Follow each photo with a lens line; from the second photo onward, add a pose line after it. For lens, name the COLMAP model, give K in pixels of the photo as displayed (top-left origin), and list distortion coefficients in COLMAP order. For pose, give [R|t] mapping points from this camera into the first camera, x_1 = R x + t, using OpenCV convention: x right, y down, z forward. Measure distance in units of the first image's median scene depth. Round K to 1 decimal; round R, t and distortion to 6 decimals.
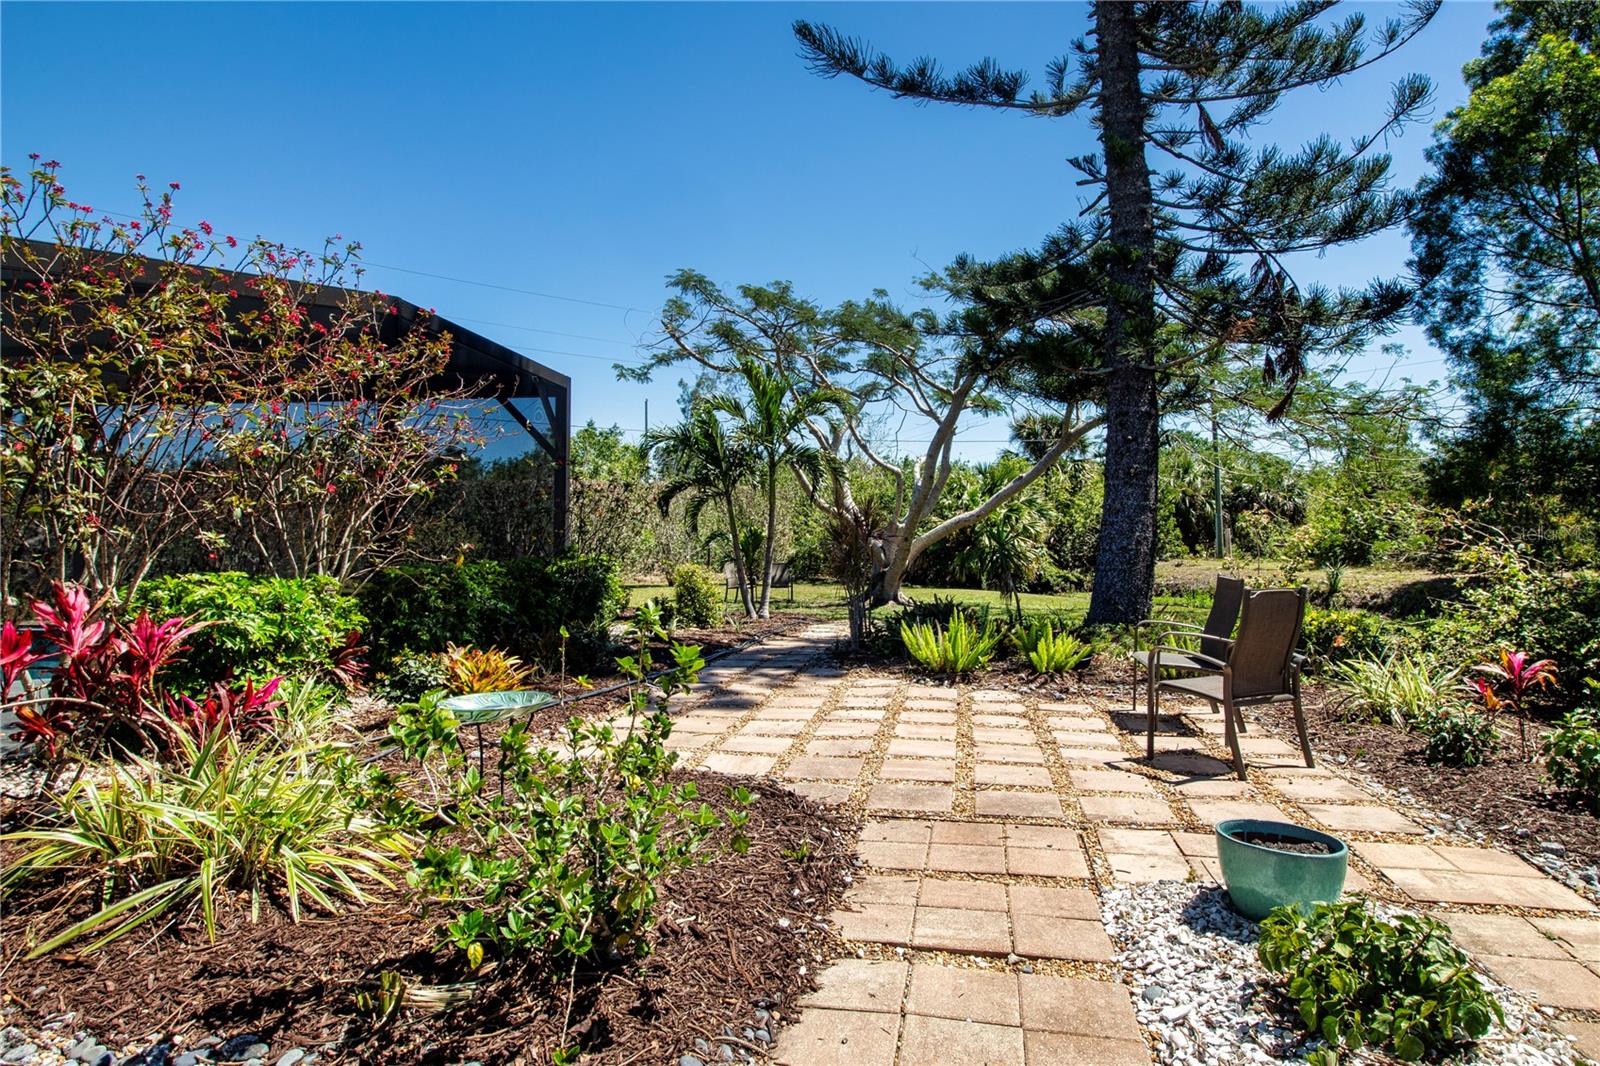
lens RADIAL K [[878.7, 0, 800.0], [0, 878.7, 533.0], [0, 0, 1]] dist [0.025281, 0.000372]
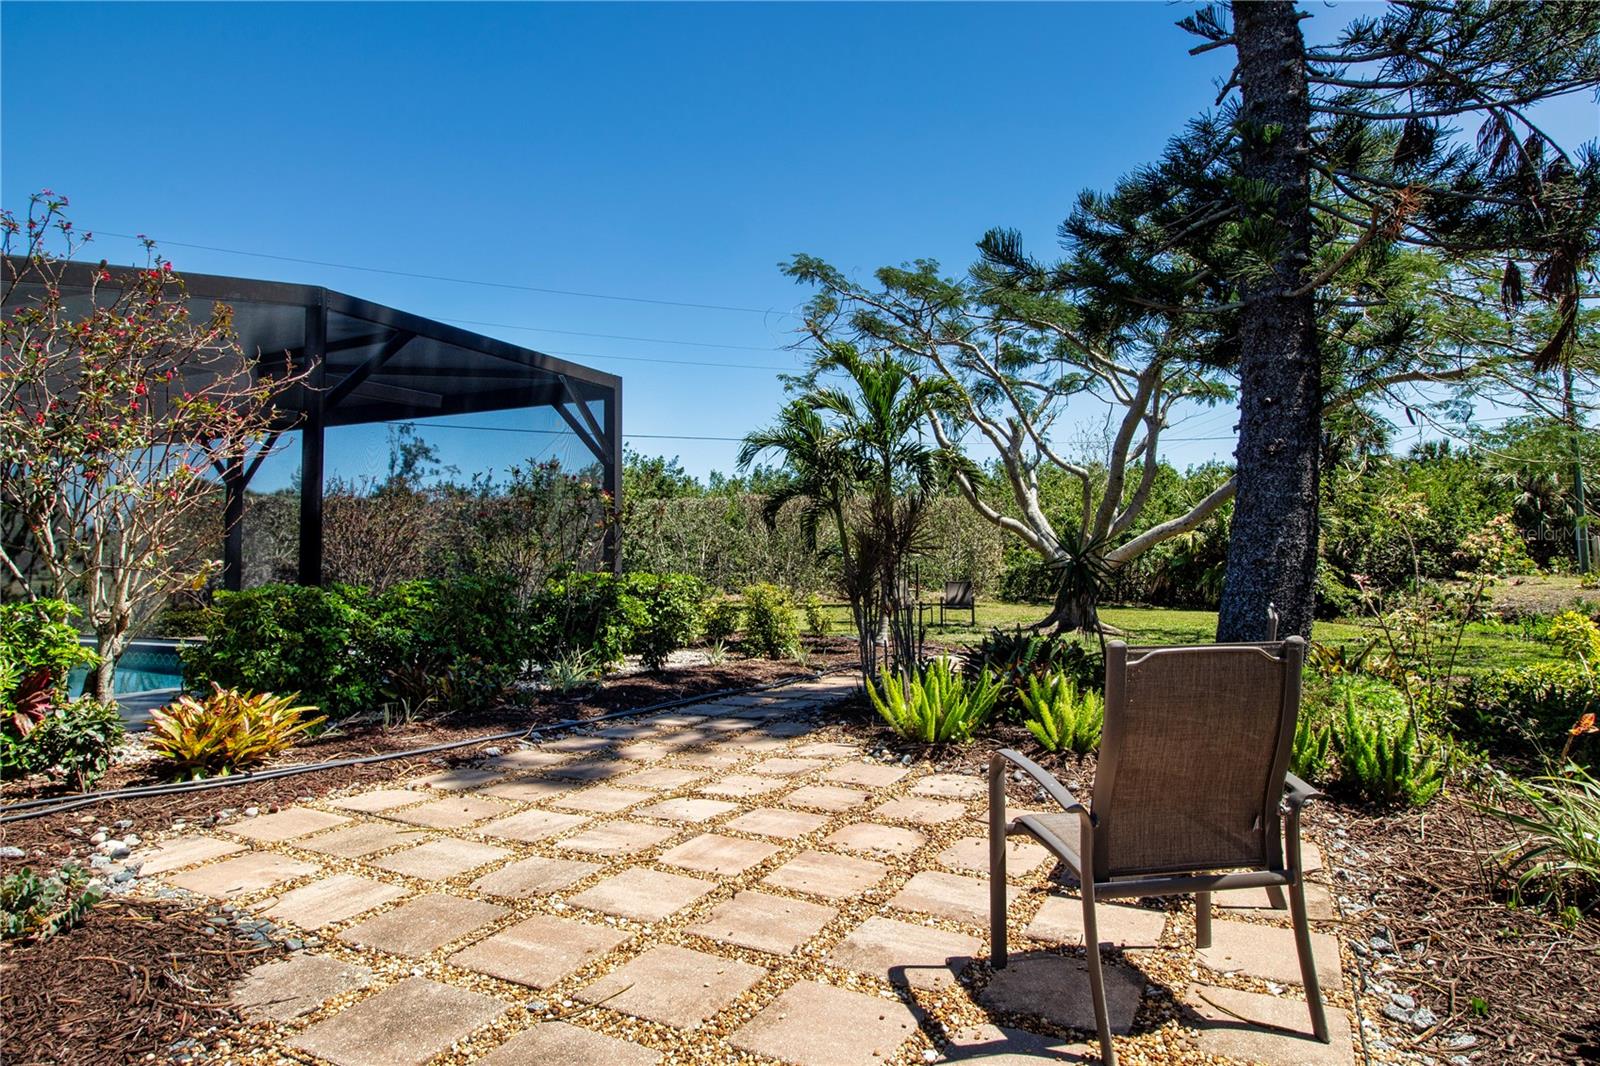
lens RADIAL K [[882.8, 0, 800.0], [0, 882.8, 533.0], [0, 0, 1]] dist [-0.001179, -0.001035]
pose [[0.955030, -0.014934, -0.296132, 0.145558], [0.009450, 0.999756, -0.019942, 0.002593], [0.296357, 0.016246, 0.954939, 0.155898]]
